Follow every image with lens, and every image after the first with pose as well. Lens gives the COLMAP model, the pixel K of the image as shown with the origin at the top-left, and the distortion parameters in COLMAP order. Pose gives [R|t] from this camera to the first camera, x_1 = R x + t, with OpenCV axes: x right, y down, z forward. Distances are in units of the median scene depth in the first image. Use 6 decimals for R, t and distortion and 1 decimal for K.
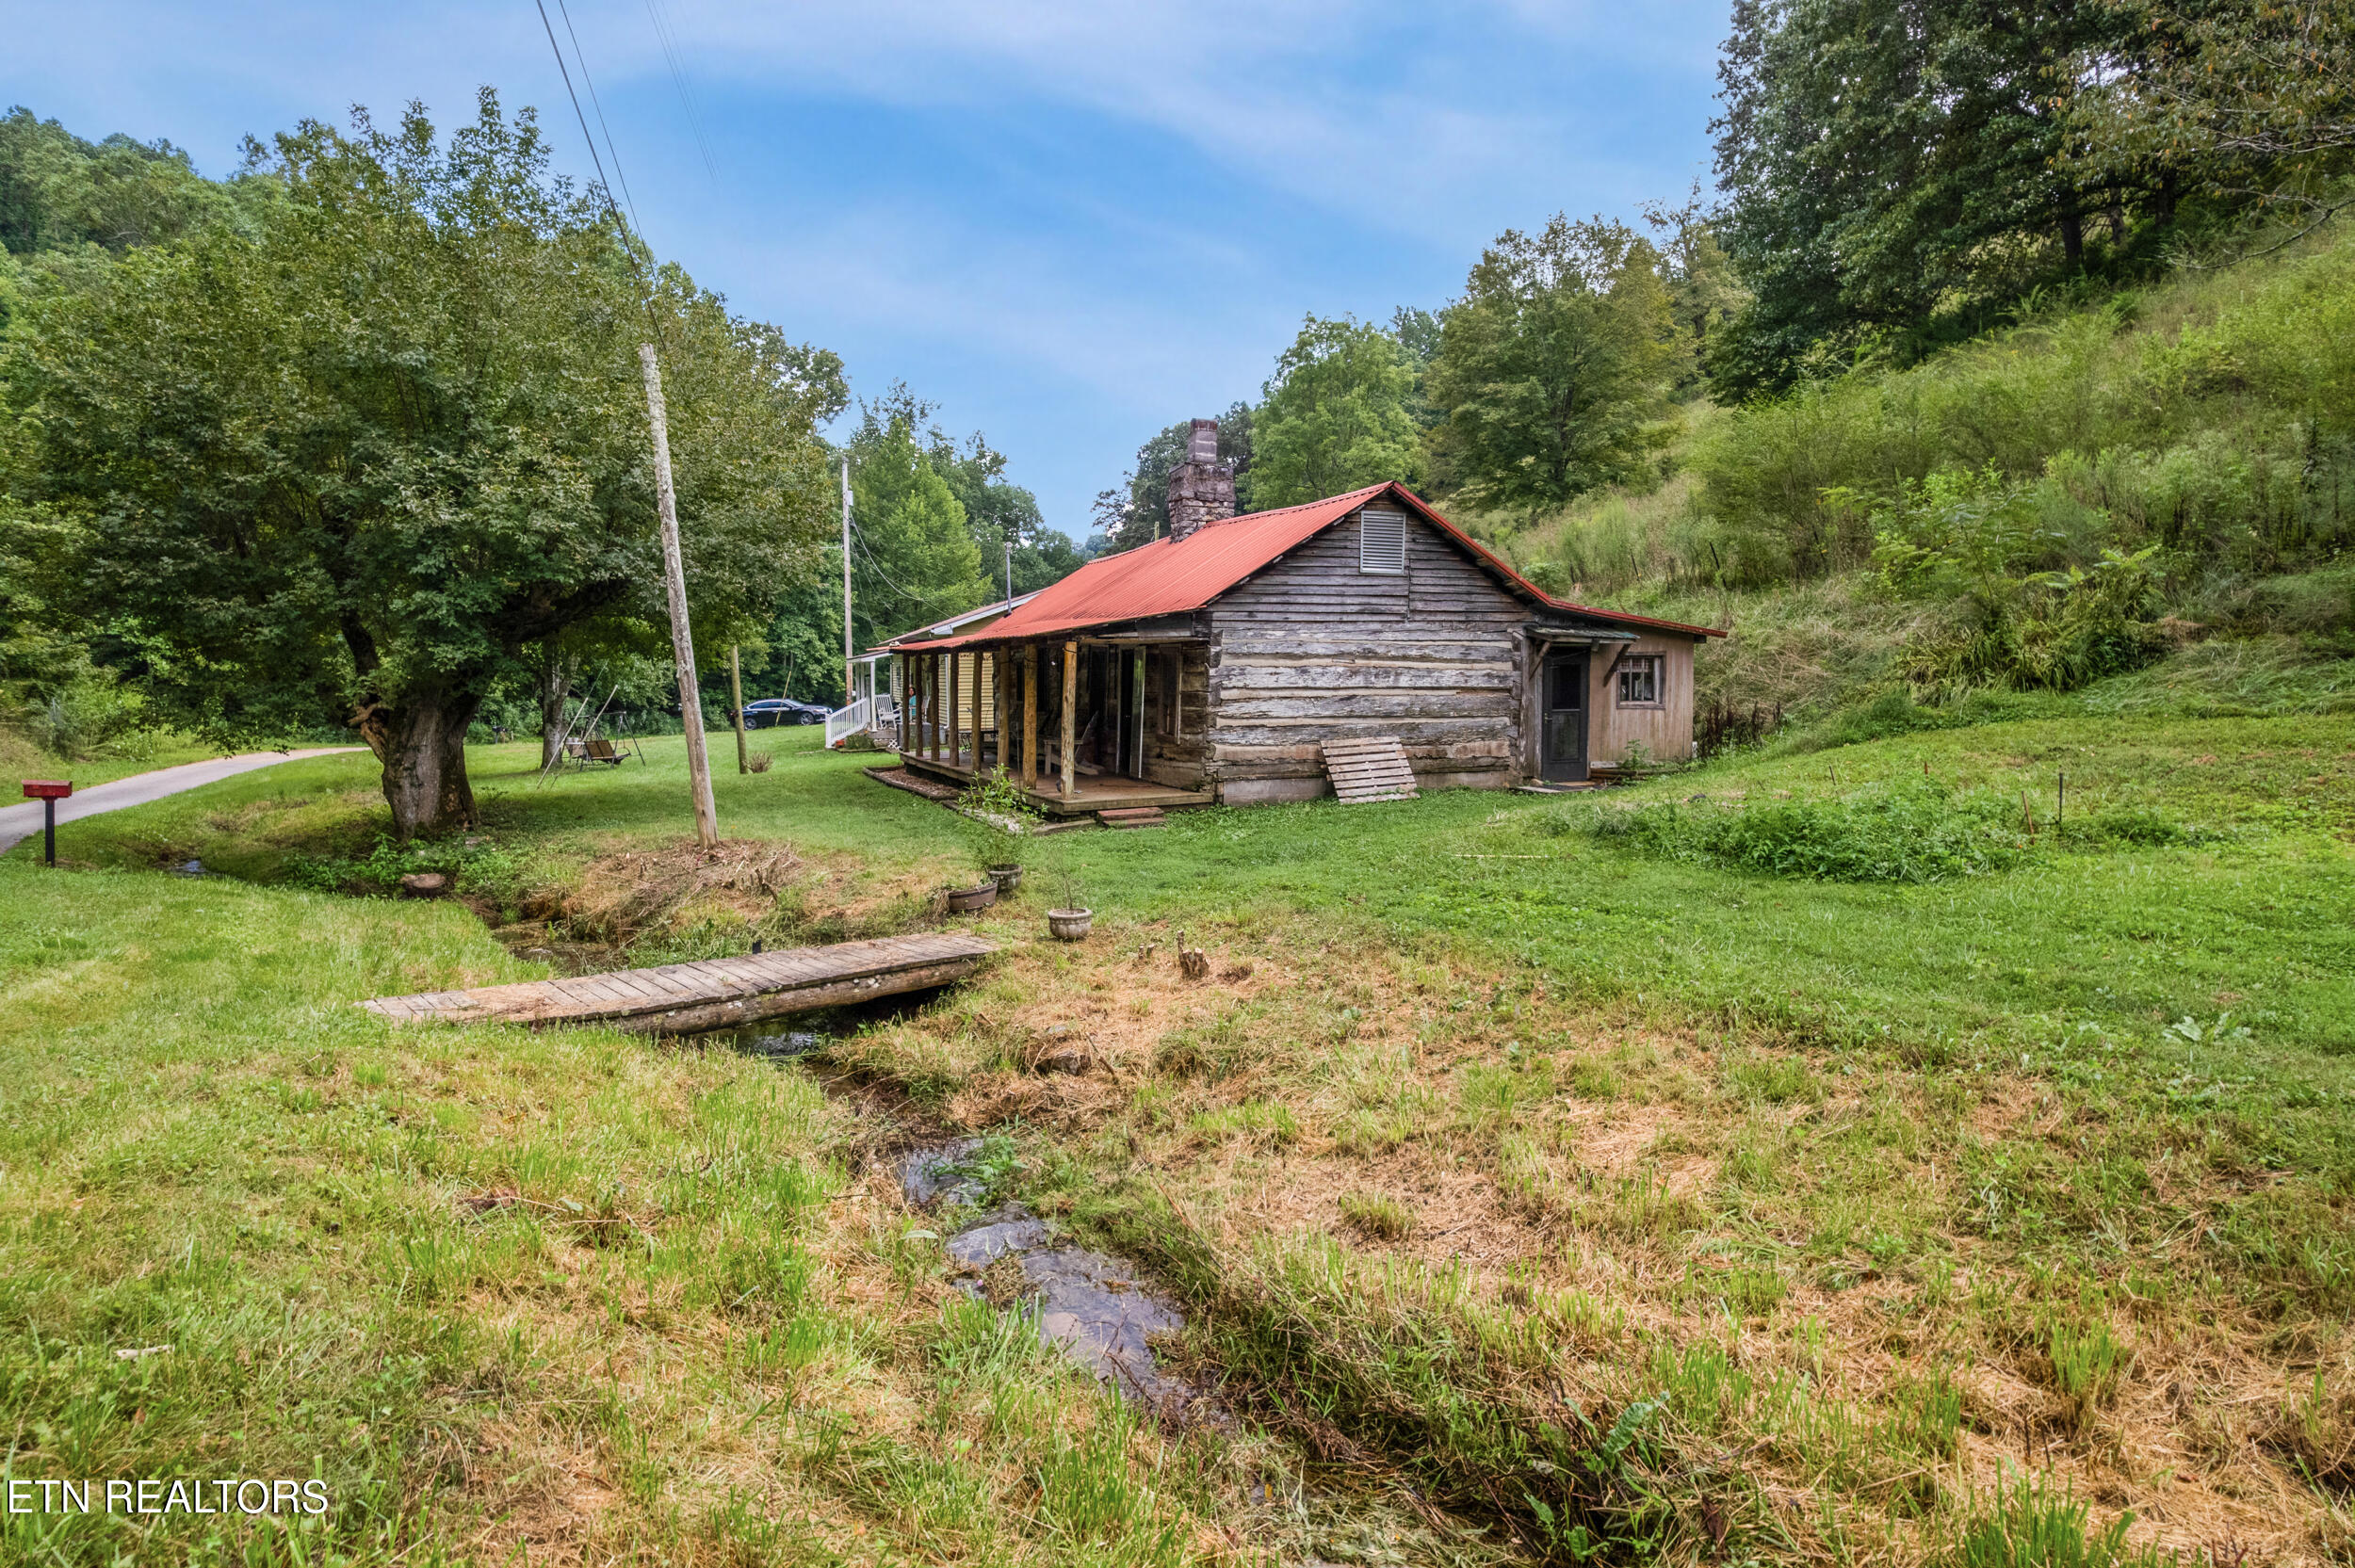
lens RADIAL K [[1559.5, 0, 1177.5], [0, 1559.5, 784.0], [0, 0, 1]] dist [-0.094062, 0.099541]
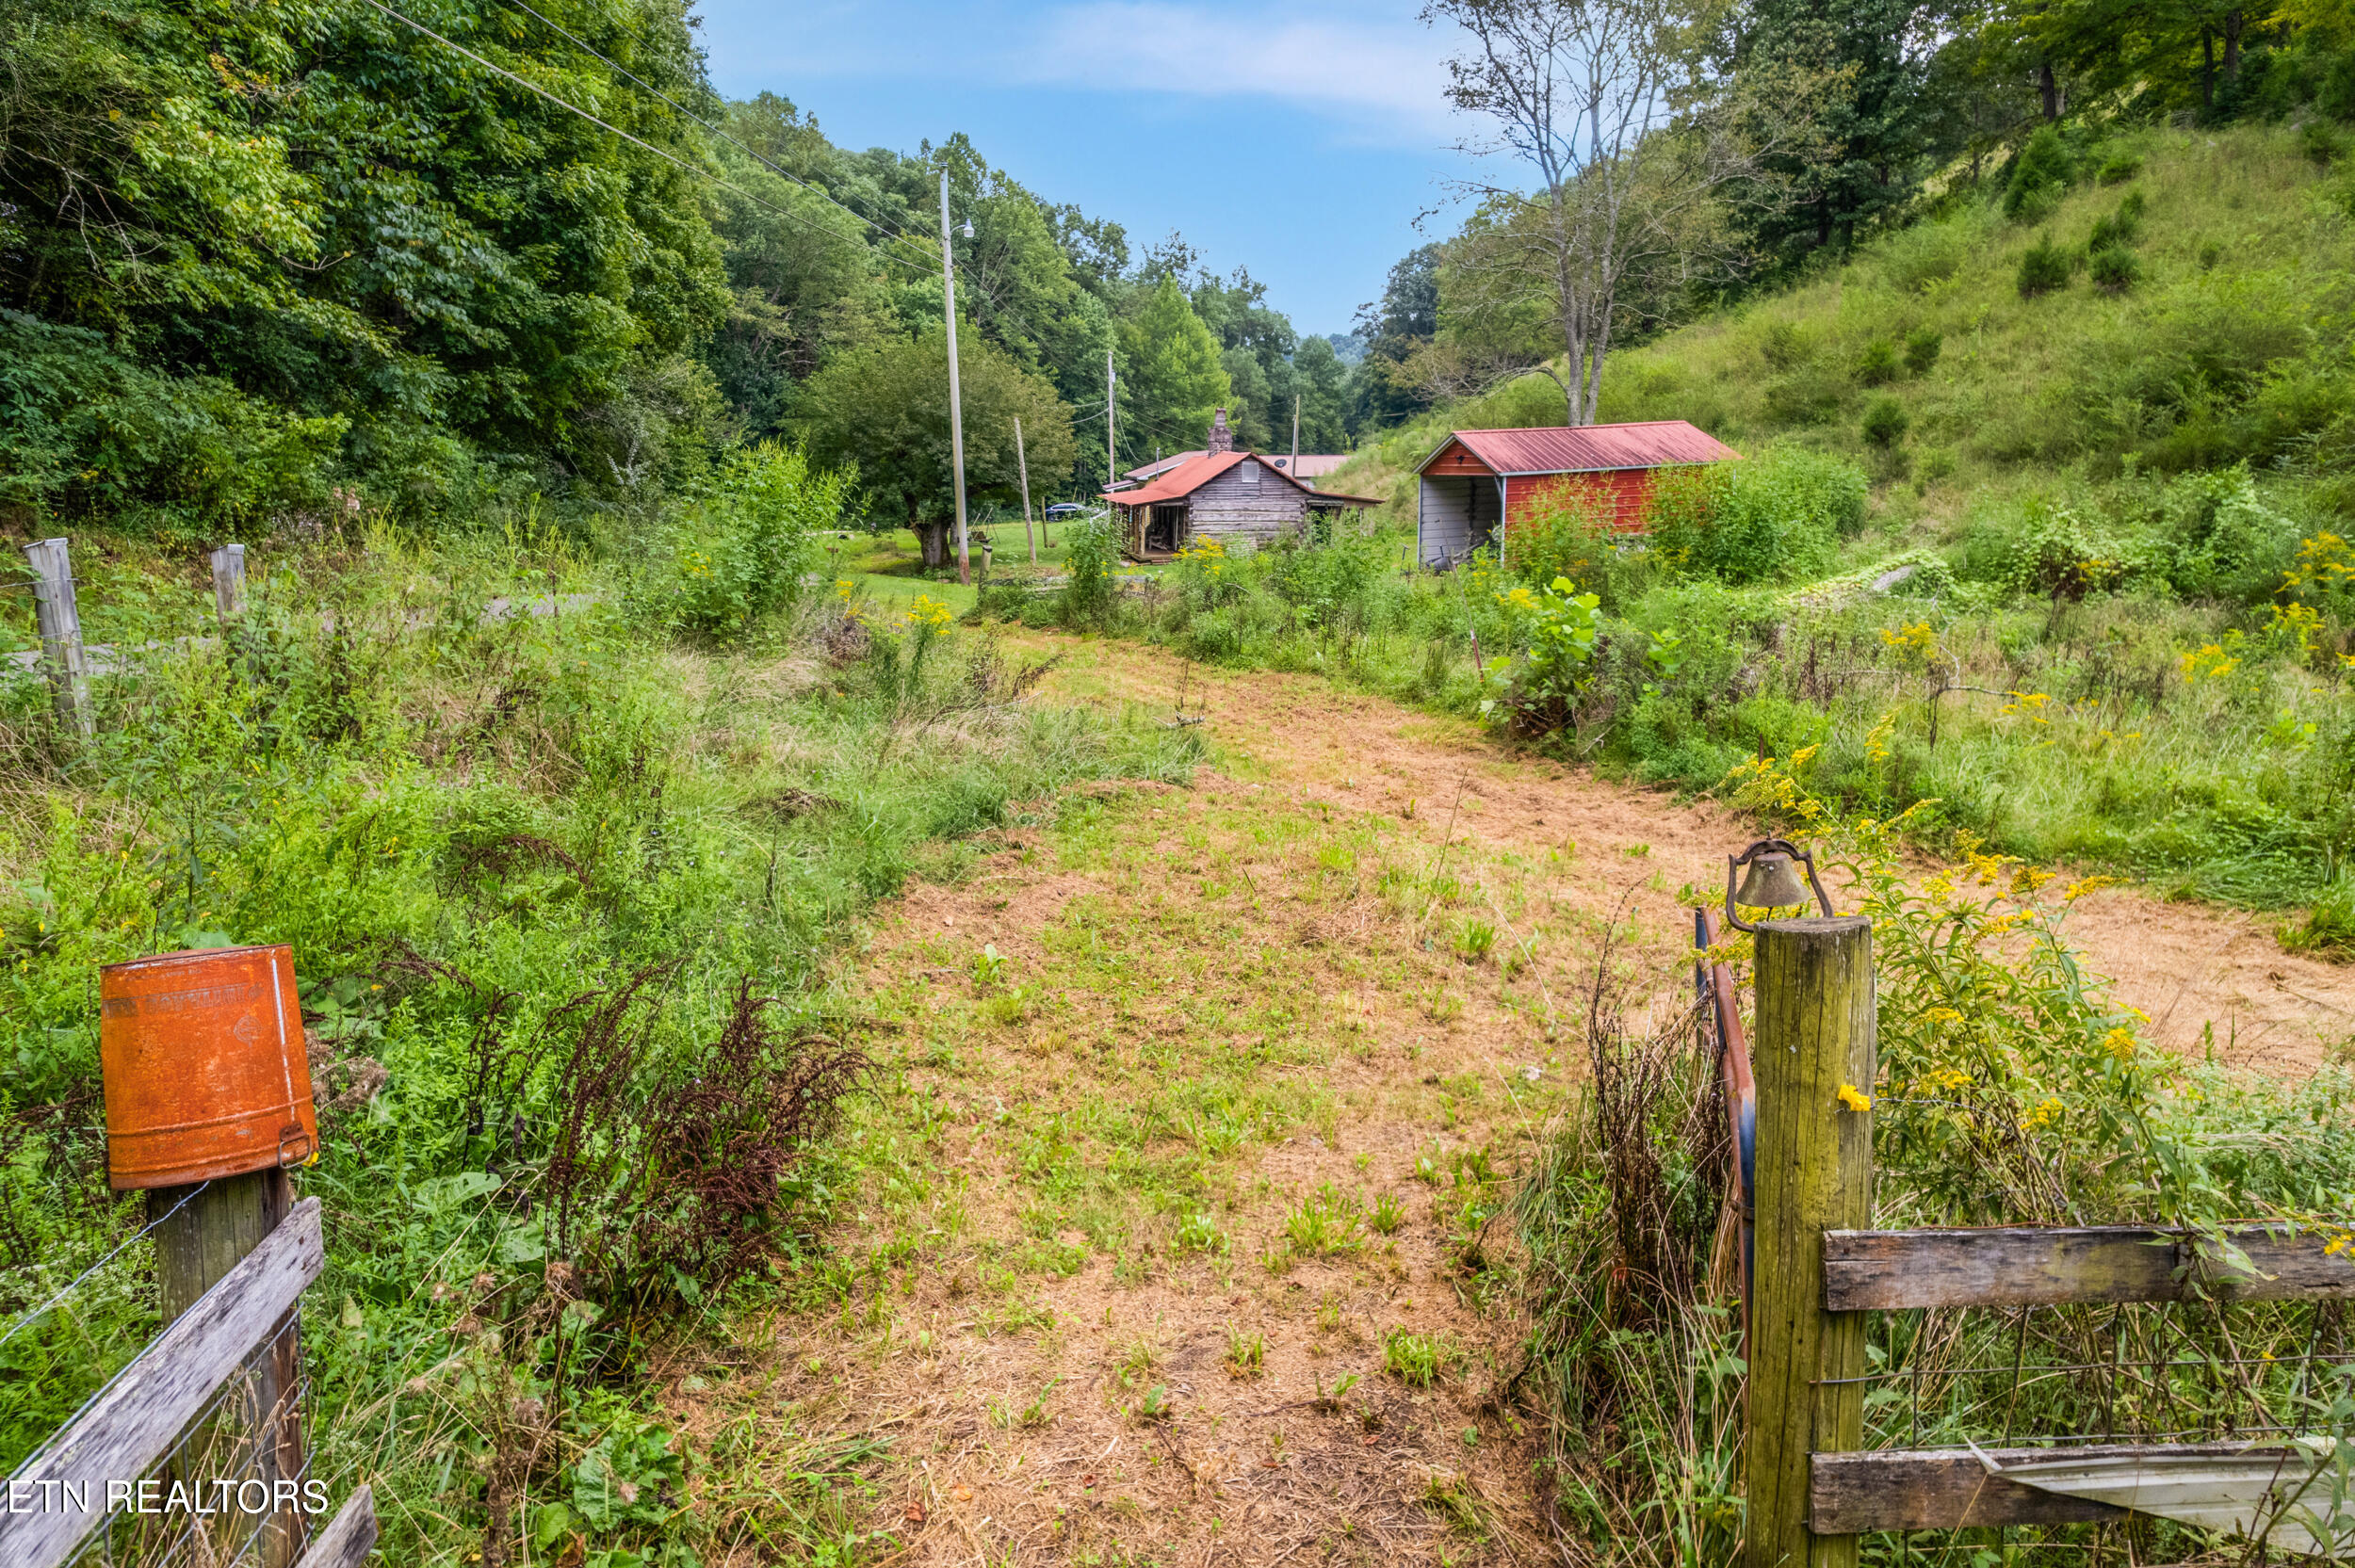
lens RADIAL K [[1559.5, 0, 1177.5], [0, 1559.5, 784.0], [0, 0, 1]] dist [-0.094062, 0.099541]
pose [[0.981087, 0.041740, -0.189012, 0.091842], [-0.014995, 0.989928, 0.140776, 0.003425], [0.192984, -0.135279, 0.971832, -0.318702]]
